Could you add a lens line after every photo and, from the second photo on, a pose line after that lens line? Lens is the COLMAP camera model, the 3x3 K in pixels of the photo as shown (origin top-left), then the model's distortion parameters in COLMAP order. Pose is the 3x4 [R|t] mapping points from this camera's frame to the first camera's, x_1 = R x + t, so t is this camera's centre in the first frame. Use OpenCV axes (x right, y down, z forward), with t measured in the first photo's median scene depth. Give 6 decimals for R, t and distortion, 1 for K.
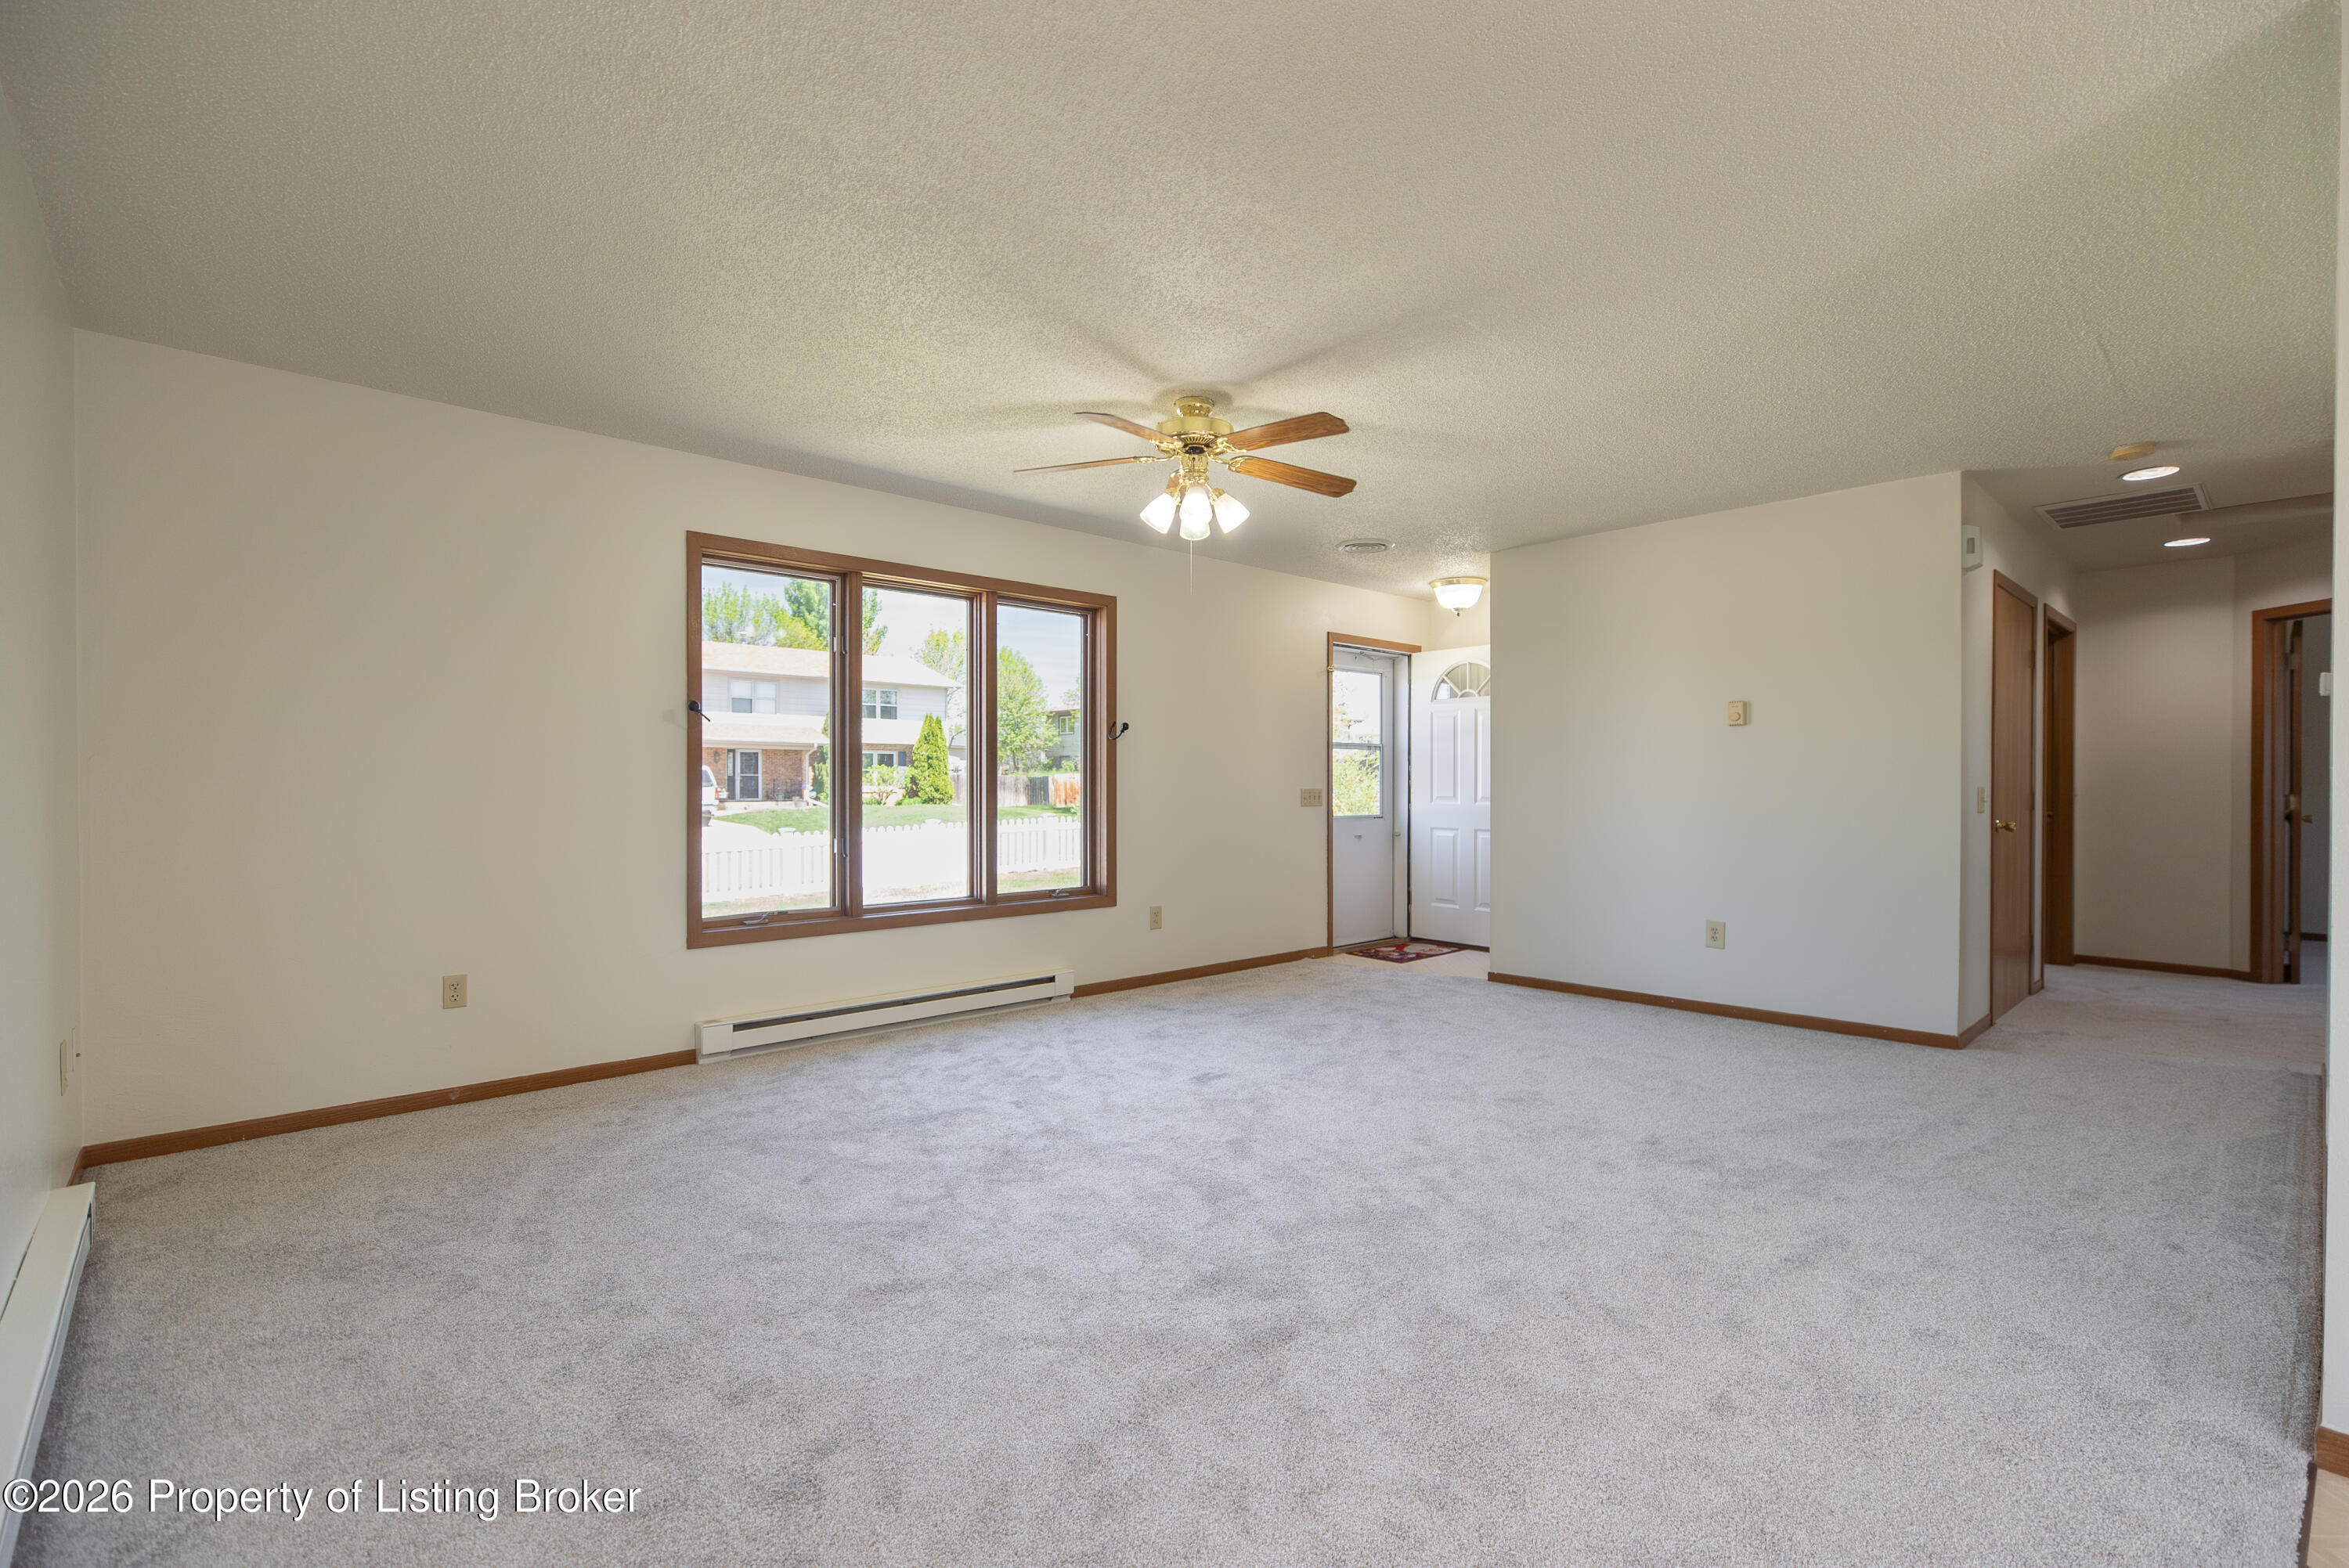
lens RADIAL K [[1068.7, 0, 1185.1], [0, 1068.7, 784.7], [0, 0, 1]] dist [-0.001849, 0.000835]
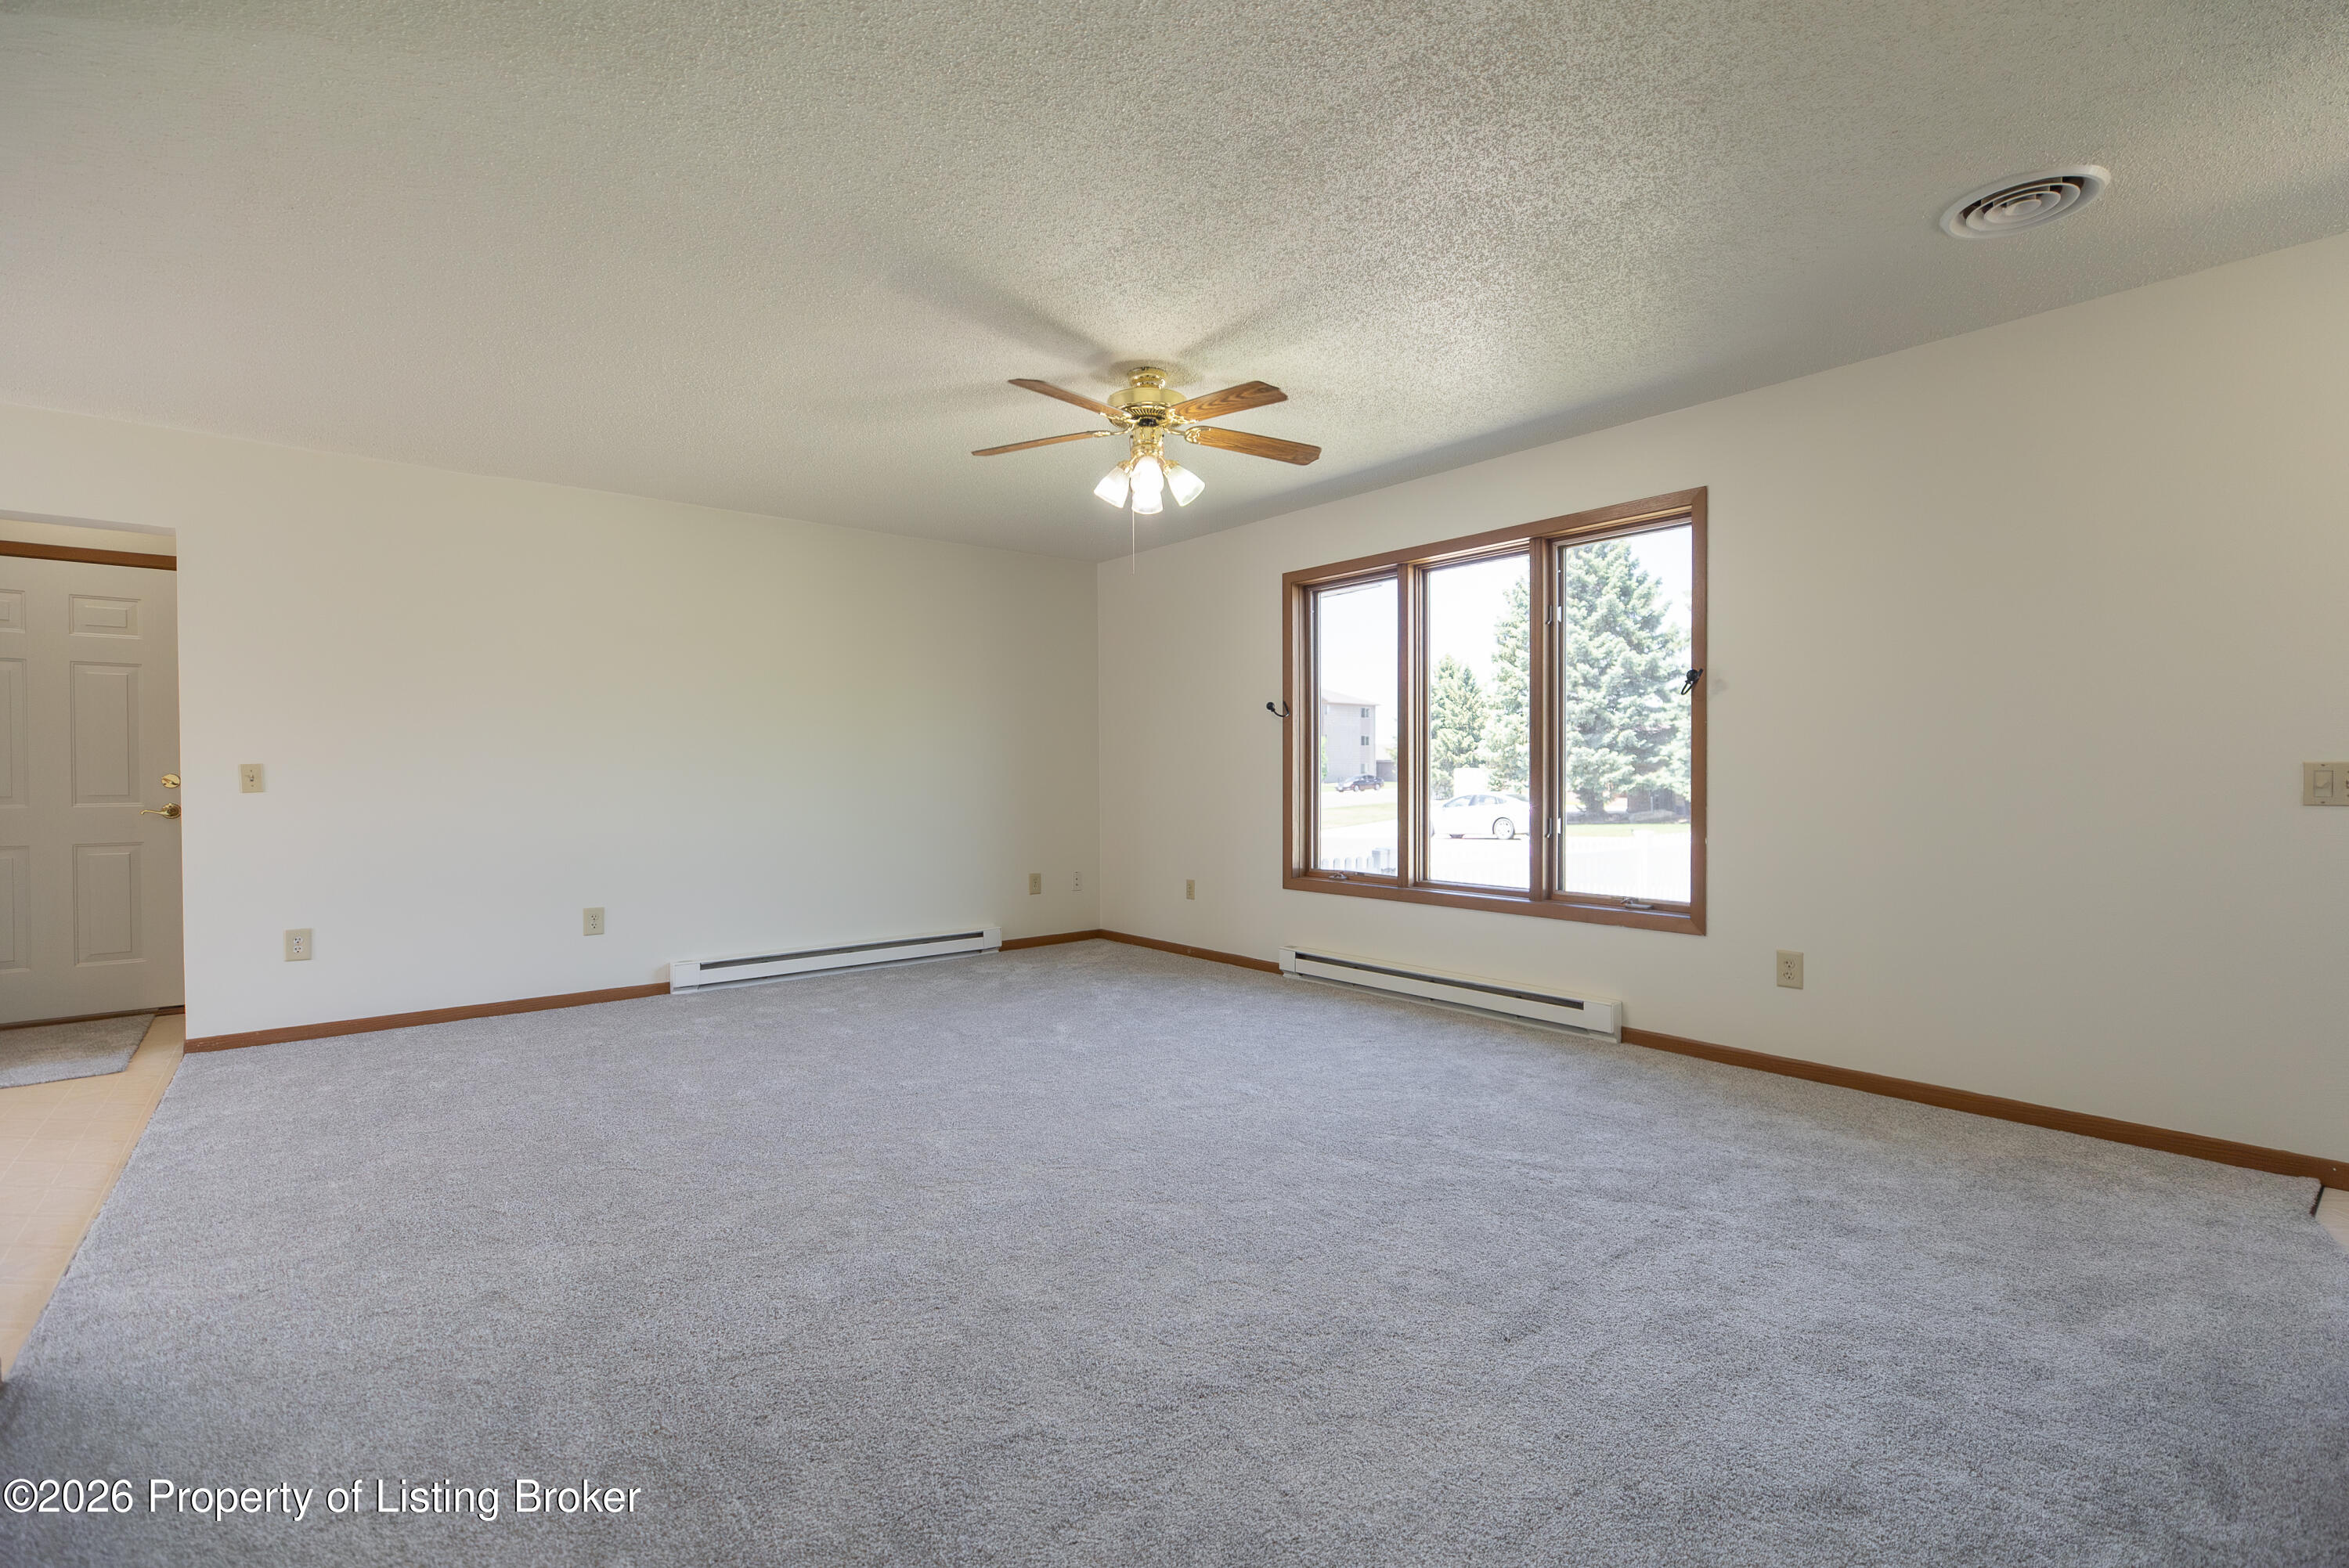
lens RADIAL K [[1072.3, 0, 1174.5], [0, 1072.3, 784.0], [0, 0, 1]] dist [-0.004816, -0.000217]
pose [[-0.055326, 0.013138, -0.998382, 0.764047], [0.006358, 0.999898, 0.012806, 0.005547], [0.998448, -0.005639, -0.055404, 0.827379]]
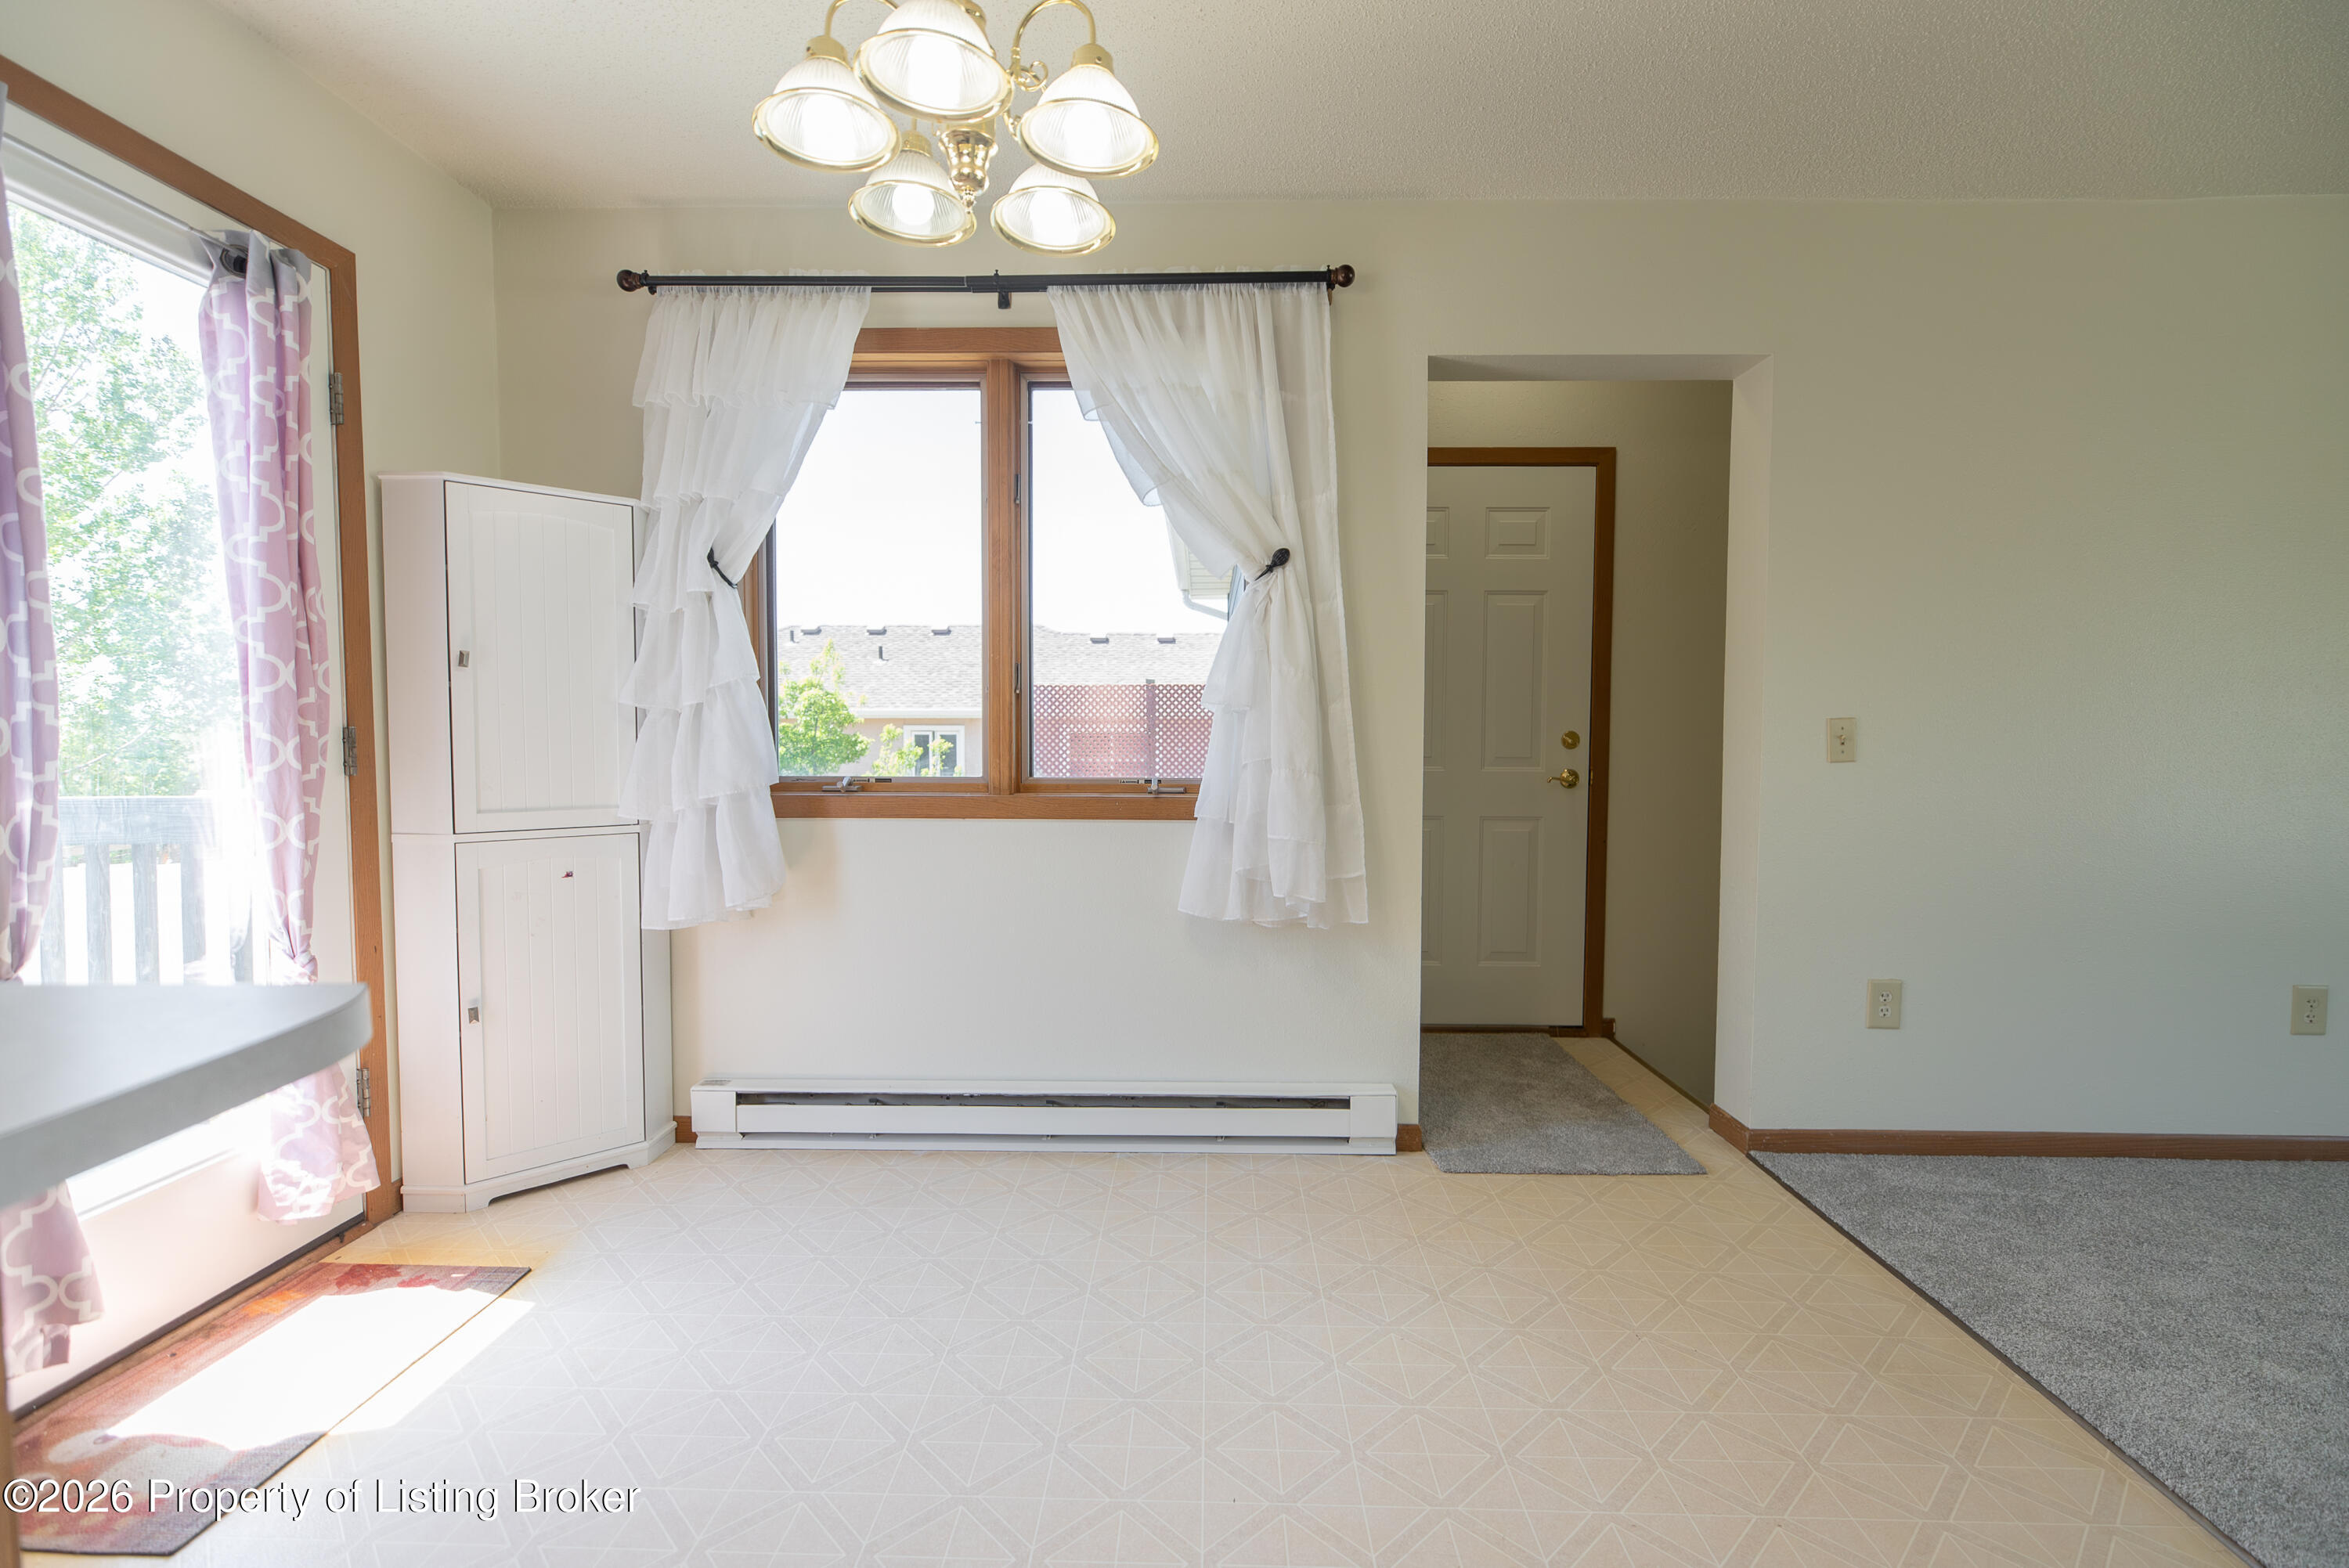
lens RADIAL K [[1085.5, 0, 1197.2], [0, 1085.5, 776.8], [0, 0, 1]] dist [0.000080, 0.000171]
pose [[-0.691596, 0.028877, -0.721707, 0.573681], [-0.005066, 0.998982, 0.044826, 0.002210], [0.722267, 0.034657, -0.690745, 0.163488]]
